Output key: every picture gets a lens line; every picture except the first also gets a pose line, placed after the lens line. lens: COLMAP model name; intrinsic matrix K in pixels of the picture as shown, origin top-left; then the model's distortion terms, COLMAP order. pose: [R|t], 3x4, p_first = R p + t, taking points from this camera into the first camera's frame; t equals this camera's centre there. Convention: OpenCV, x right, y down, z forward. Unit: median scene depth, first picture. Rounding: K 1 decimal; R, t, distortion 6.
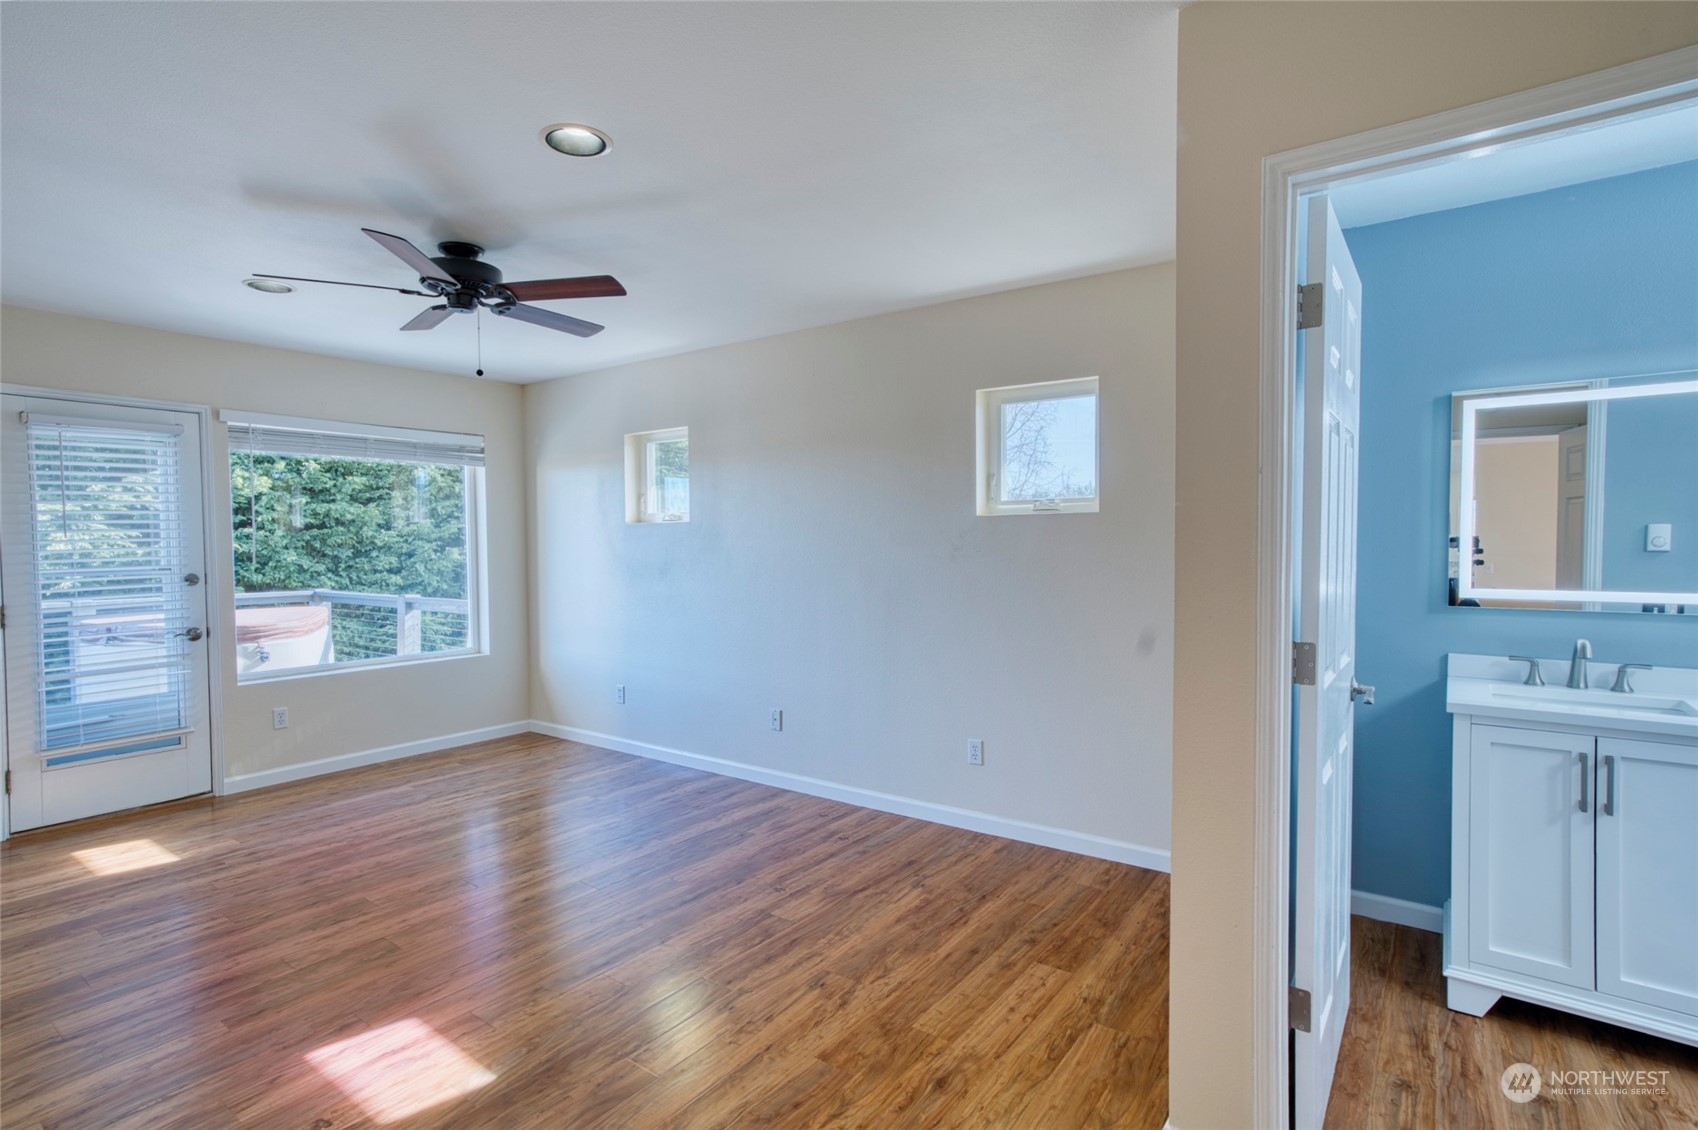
lens RADIAL K [[841.4, 0, 849.0], [0, 841.4, 565.0], [0, 0, 1]] dist [-0.073802, 0.034912]
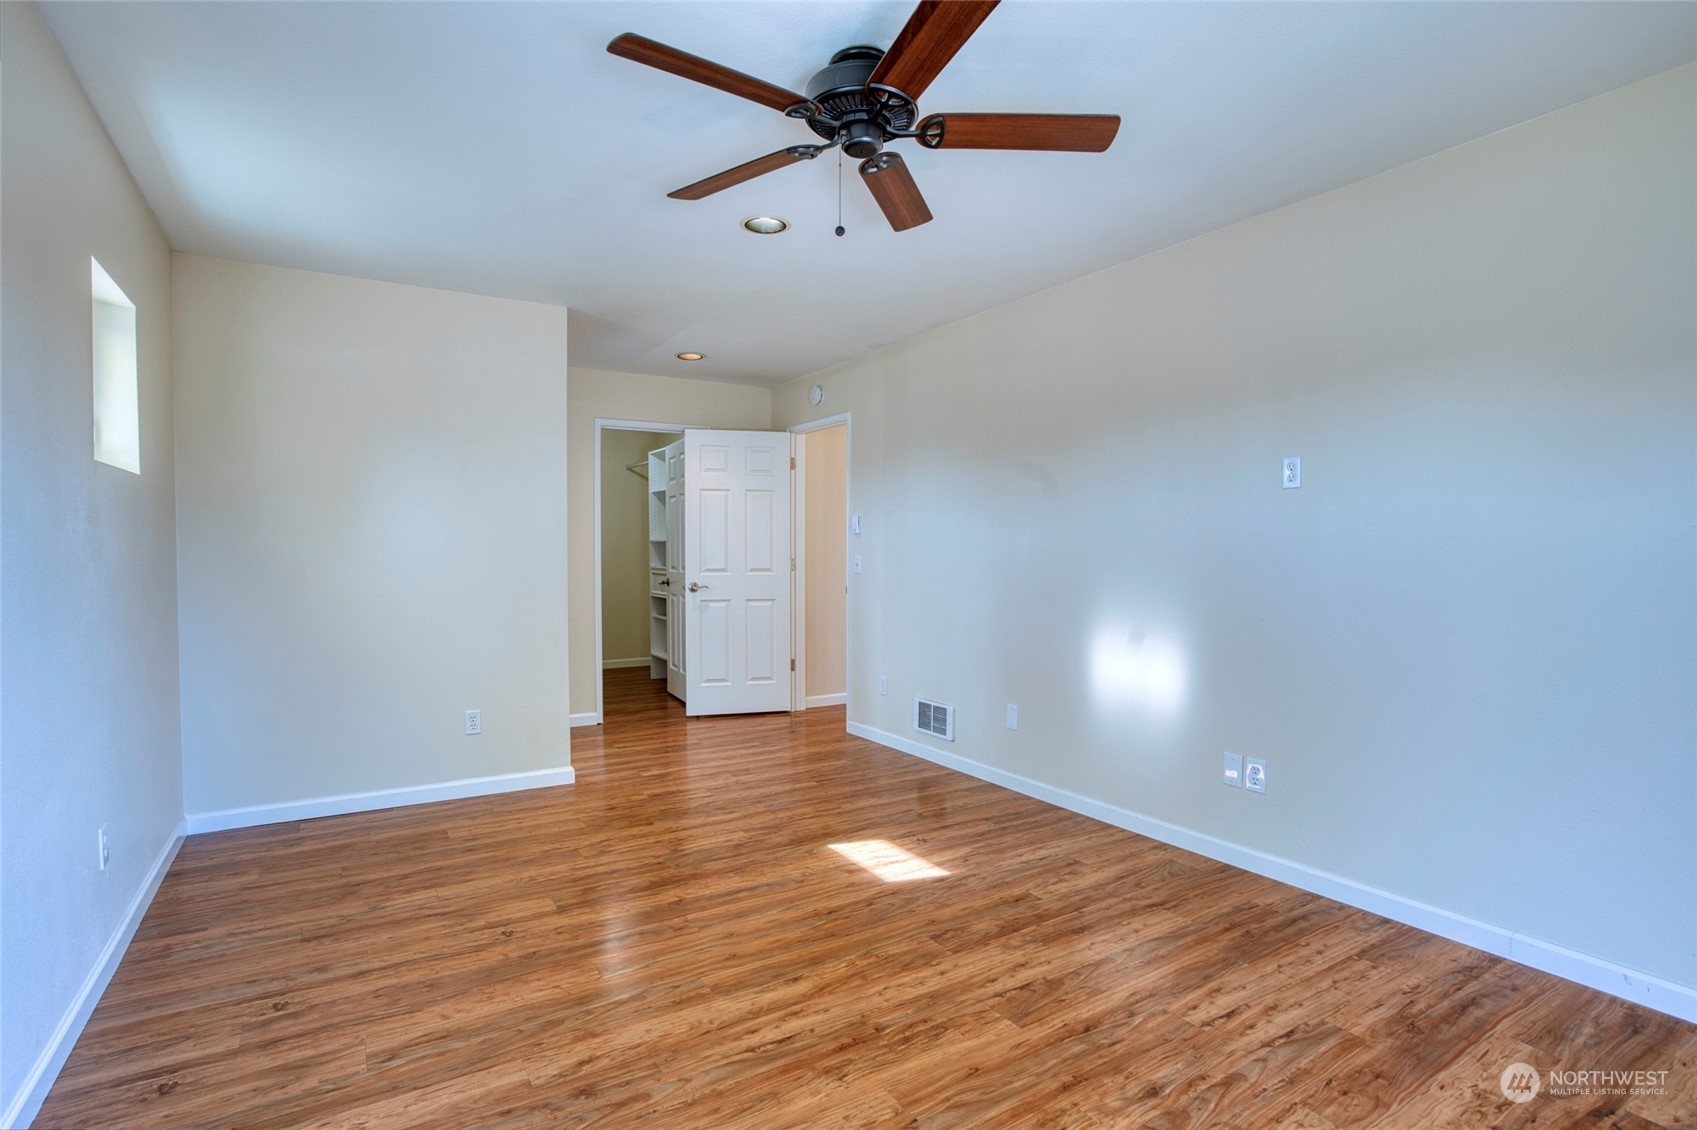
lens RADIAL K [[840.9, 0, 848.5], [0, 840.9, 565.0], [0, 0, 1]] dist [-0.073802, 0.034912]
pose [[-0.930487, -0.003492, 0.366308, -0.552770], [0.013771, 0.998914, 0.044503, -0.000518], [-0.366065, 0.046454, -0.929429, 1.294896]]
